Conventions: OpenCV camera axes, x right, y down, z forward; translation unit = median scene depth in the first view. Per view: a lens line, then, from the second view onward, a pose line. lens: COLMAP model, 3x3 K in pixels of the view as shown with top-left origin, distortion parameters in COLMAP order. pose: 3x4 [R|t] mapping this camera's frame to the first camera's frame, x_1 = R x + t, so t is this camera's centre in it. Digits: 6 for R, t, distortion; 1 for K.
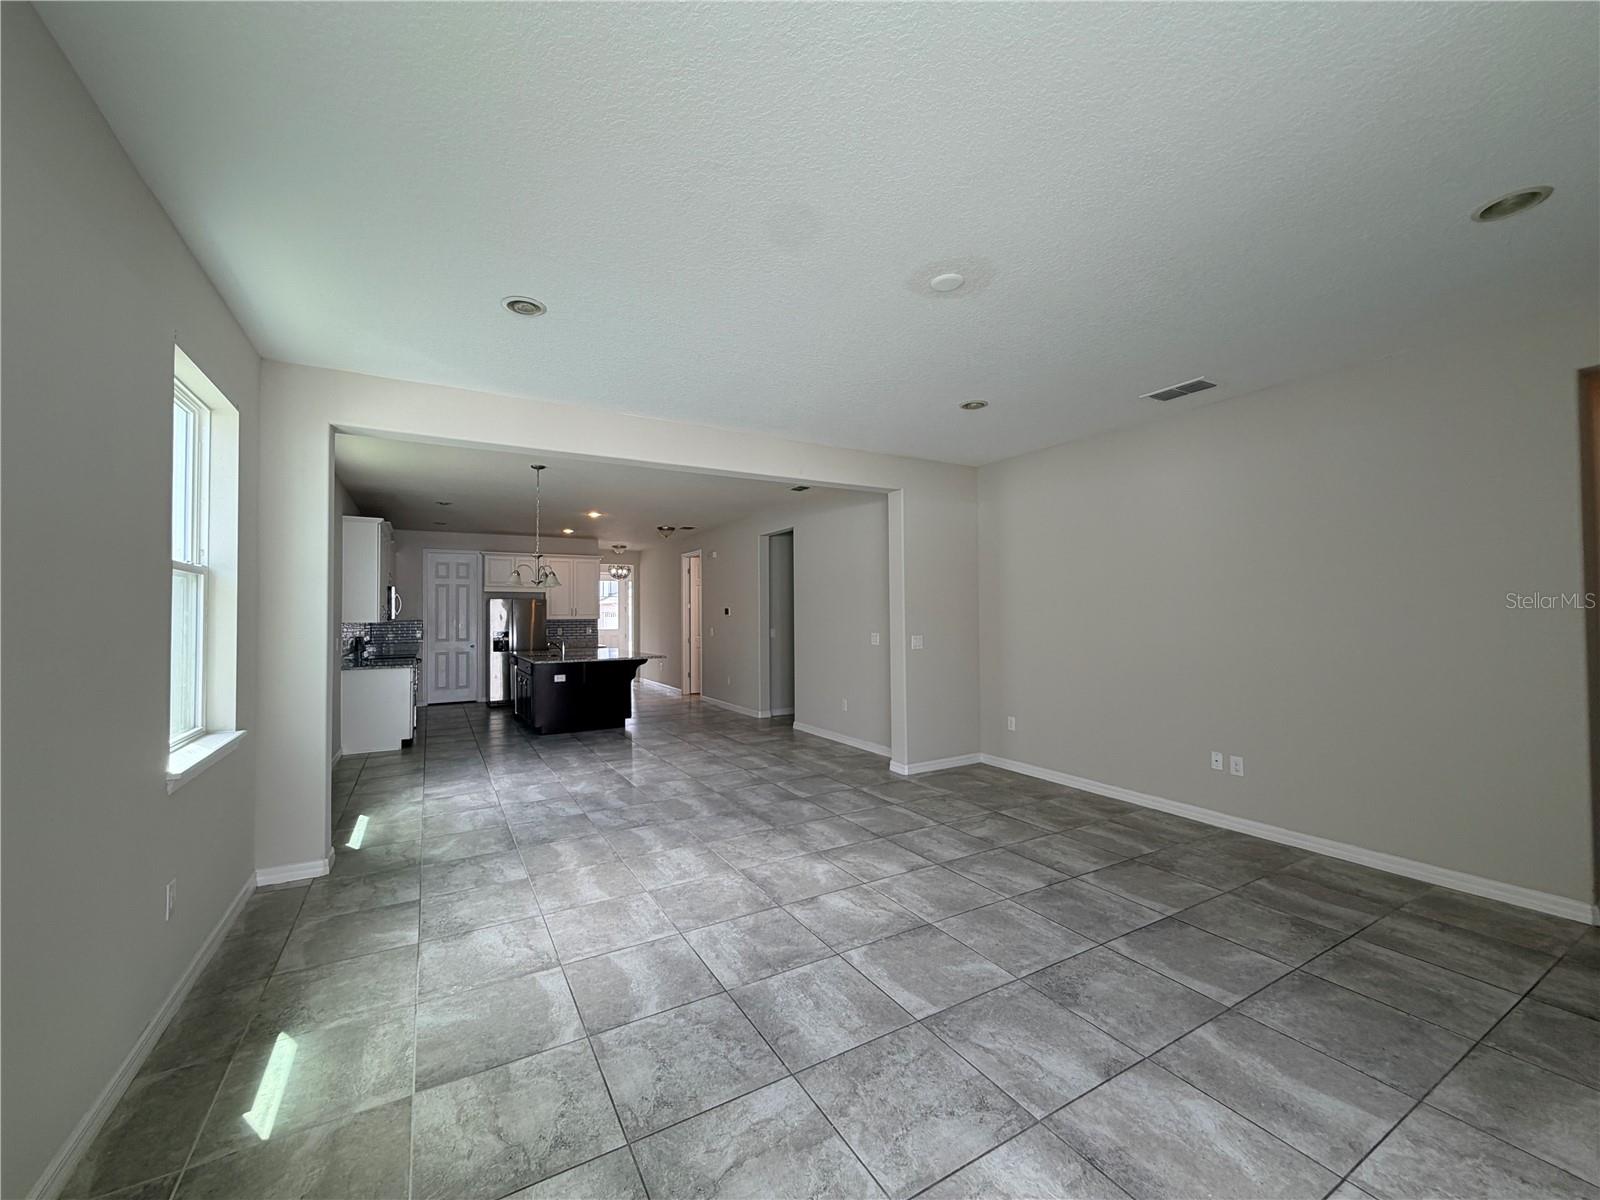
lens RADIAL K [[635.8, 0, 796.3], [0, 635.8, 597.2], [0, 0, 1]] dist [0.000727, 0.000128]
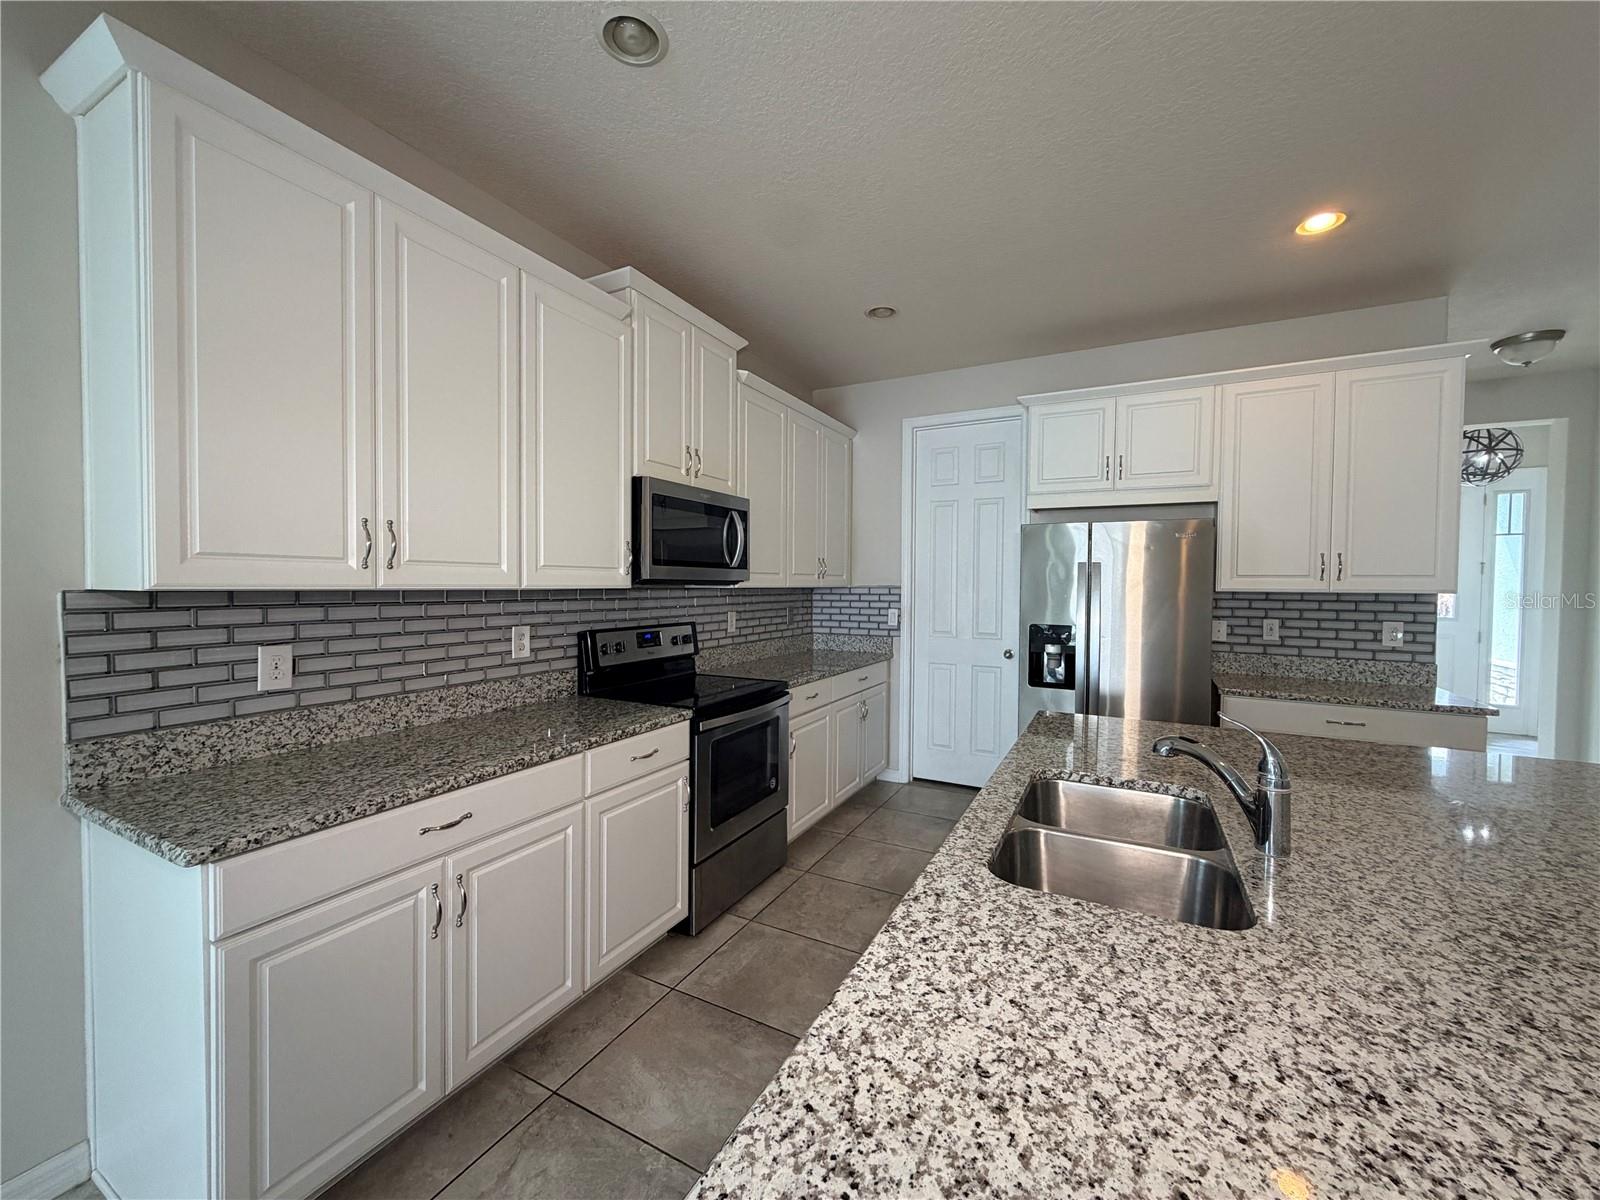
lens RADIAL K [[635.8, 0, 796.3], [0, 635.8, 597.2], [0, 0, 1]] dist [0.000727, 0.000128]
pose [[0.532151, 0.031246, -0.846073, -0.638569], [0.004927, 0.999188, 0.039999, 0.065970], [0.846635, -0.025455, 0.531564, 1.749229]]
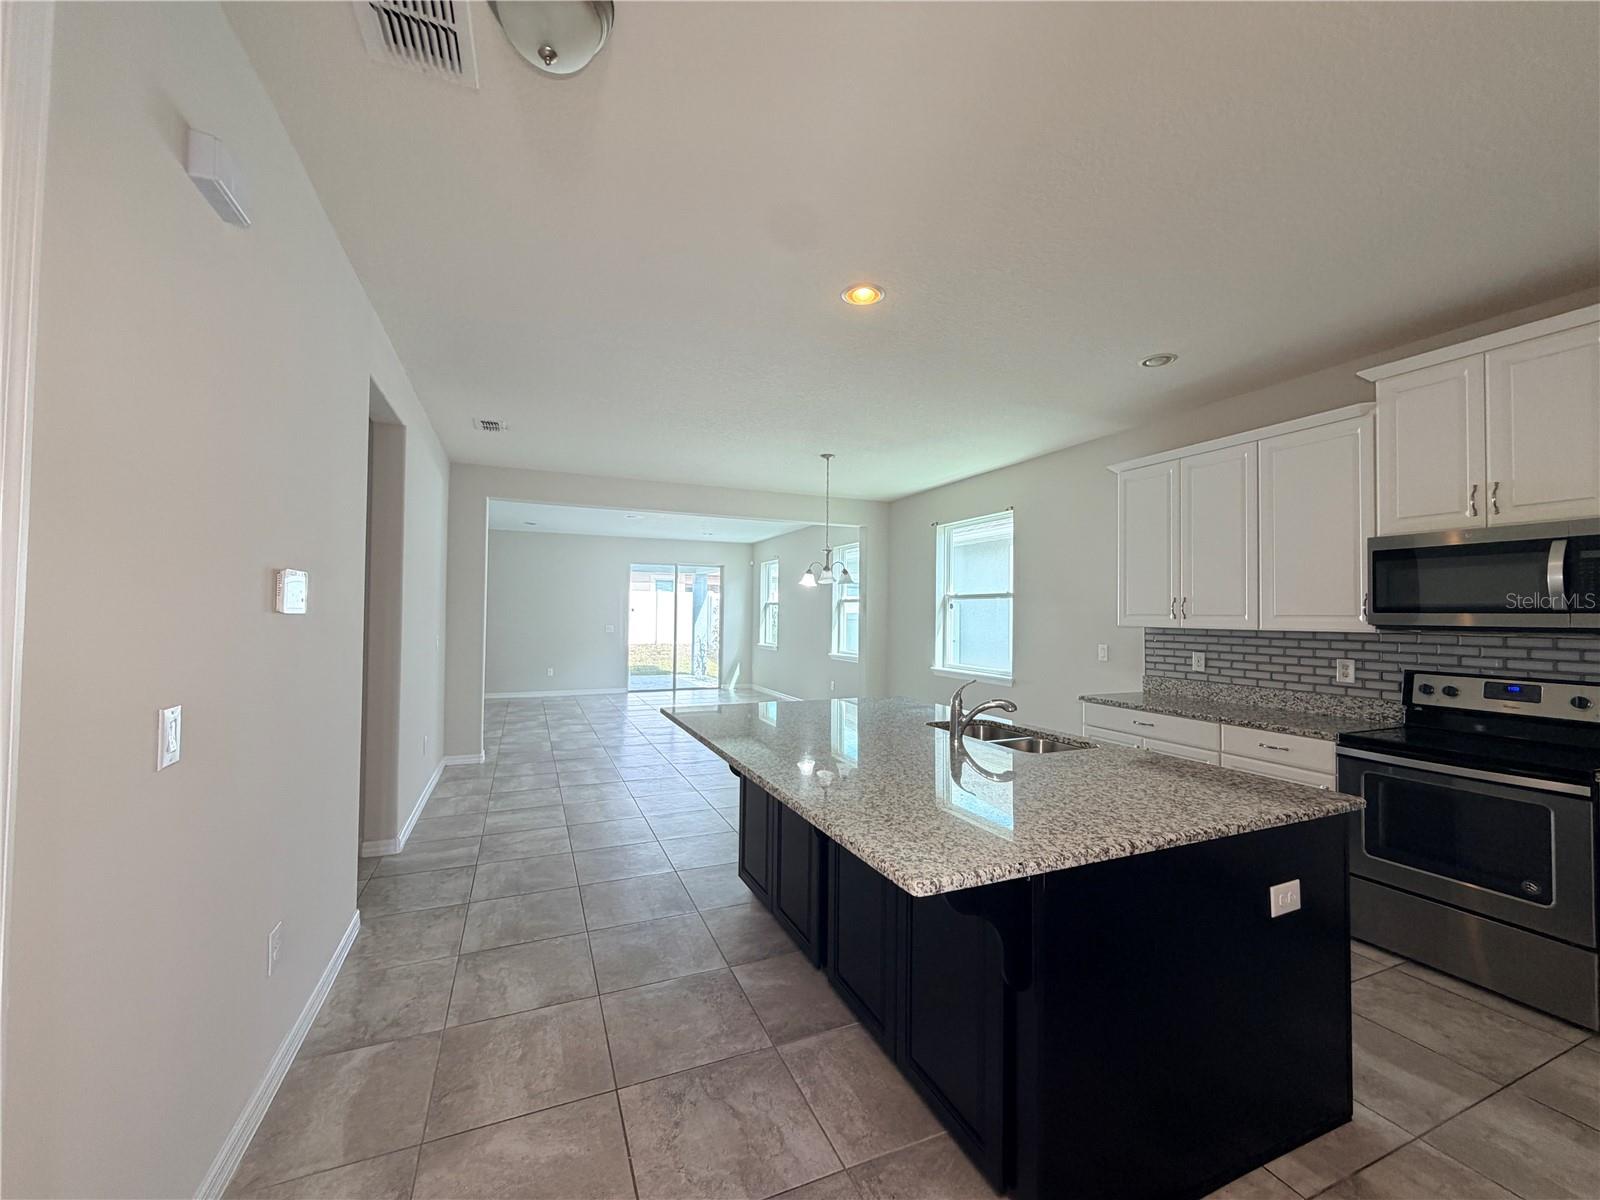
lens RADIAL K [[635.8, 0, 796.3], [0, 635.8, 597.2], [0, 0, 1]] dist [0.000727, 0.000128]
pose [[-0.993044, -0.001089, 0.117739, -0.676262], [-0.006955, 0.998754, -0.049422, 0.081404], [-0.117539, -0.049898, -0.991814, 2.752399]]
